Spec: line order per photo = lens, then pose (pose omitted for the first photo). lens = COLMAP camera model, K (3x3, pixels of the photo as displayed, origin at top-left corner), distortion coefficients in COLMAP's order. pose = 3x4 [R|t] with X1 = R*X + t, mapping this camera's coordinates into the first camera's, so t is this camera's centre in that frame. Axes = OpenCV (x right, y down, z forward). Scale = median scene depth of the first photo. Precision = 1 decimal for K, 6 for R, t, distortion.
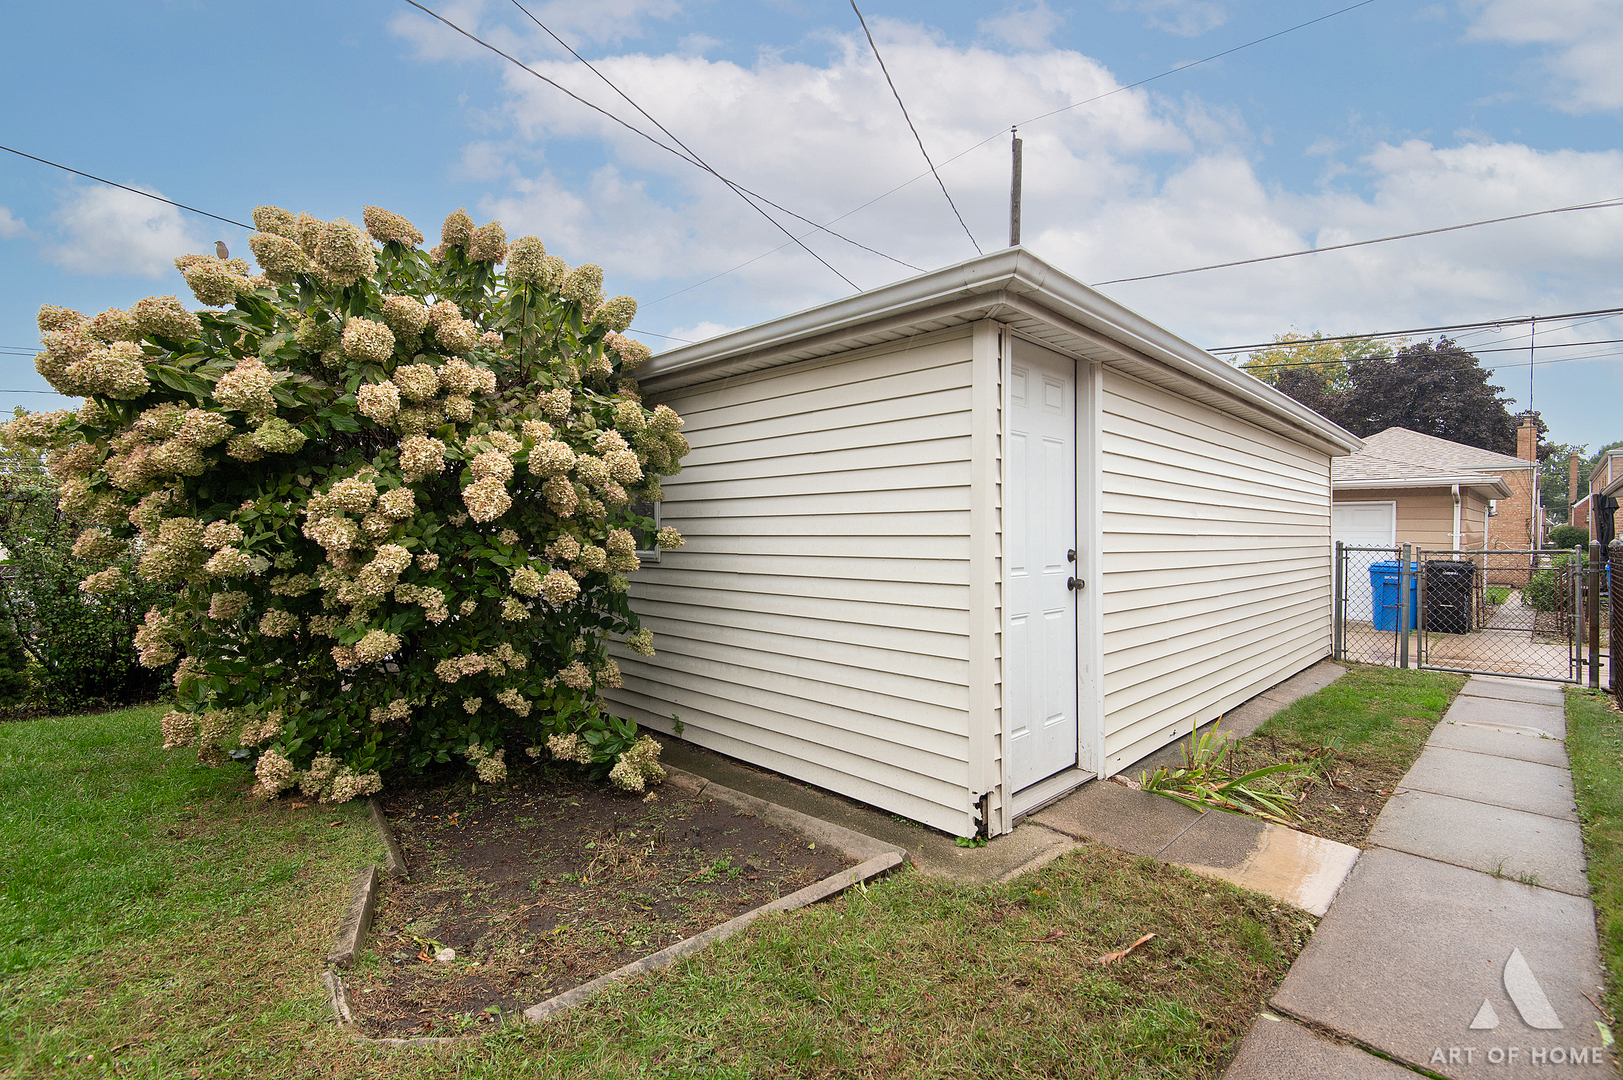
lens RADIAL K [[727.8, 0, 808.8], [0, 727.8, 539.9], [0, 0, 1]] dist [0.037614, -0.018124]
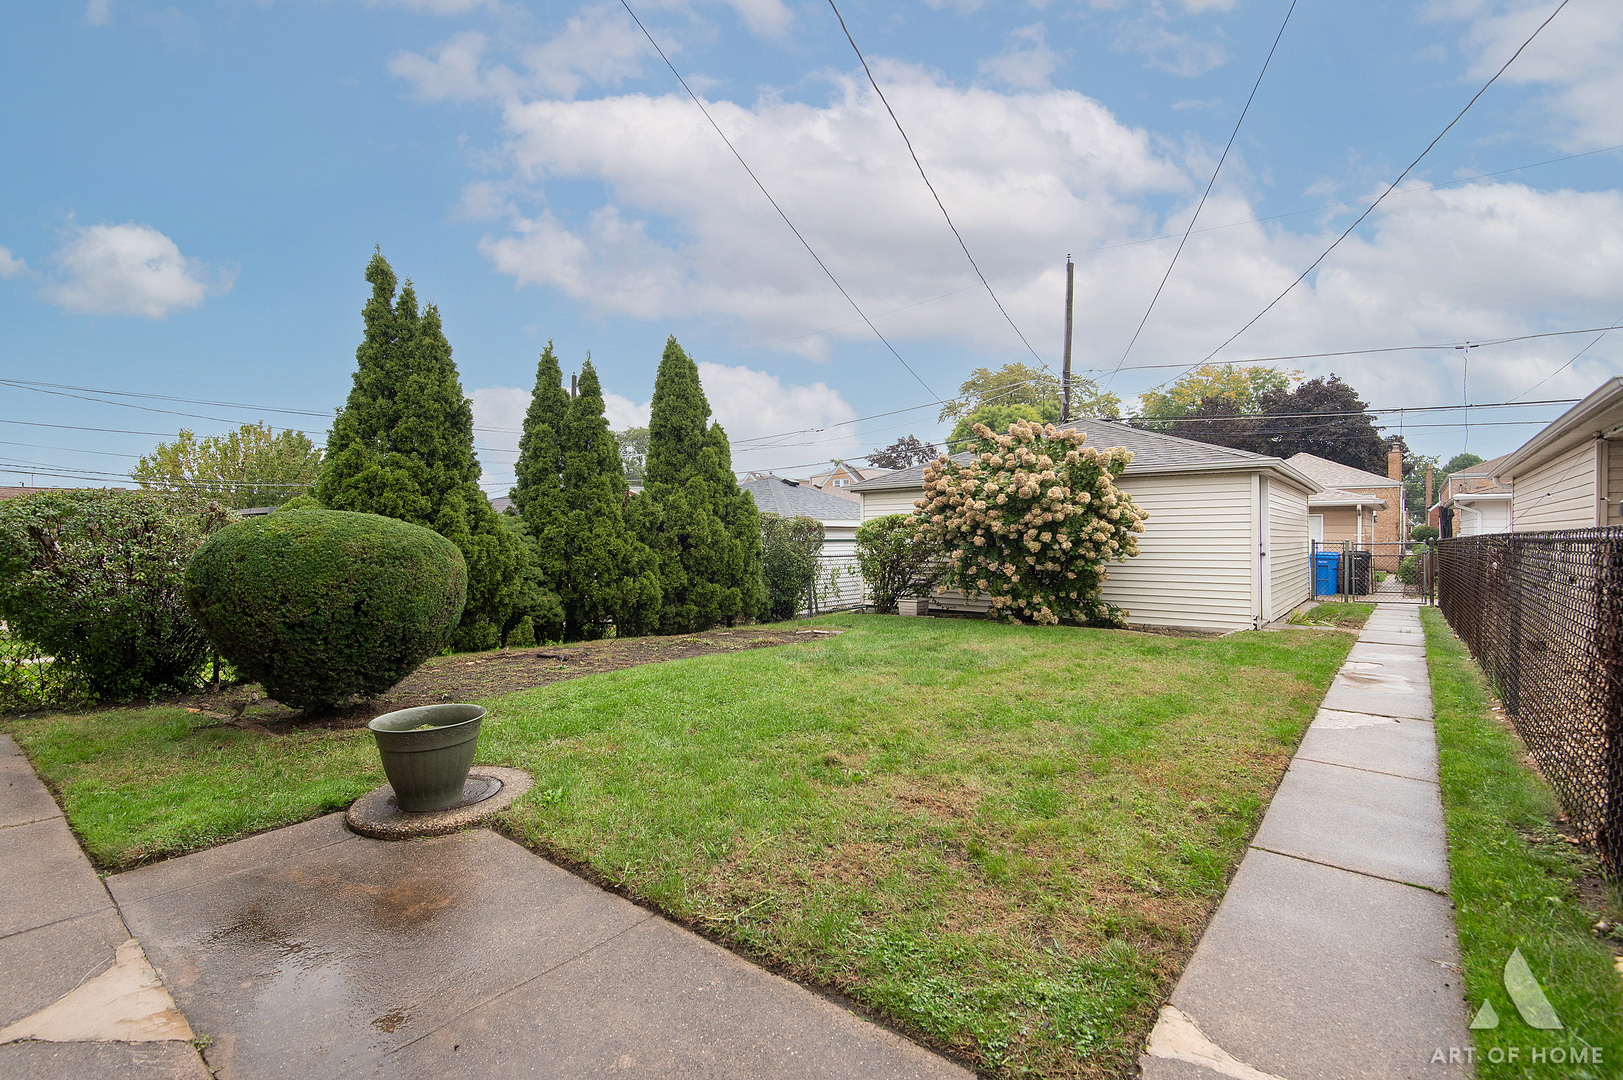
lens RADIAL K [[727.8, 0, 808.8], [0, 727.8, 539.9], [0, 0, 1]] dist [0.037614, -0.018124]
pose [[0.994838, -0.008109, 0.101156, -0.270474], [0.008450, 0.999960, -0.002944, -0.000477], [-0.101128, 0.003783, 0.994866, -0.270246]]
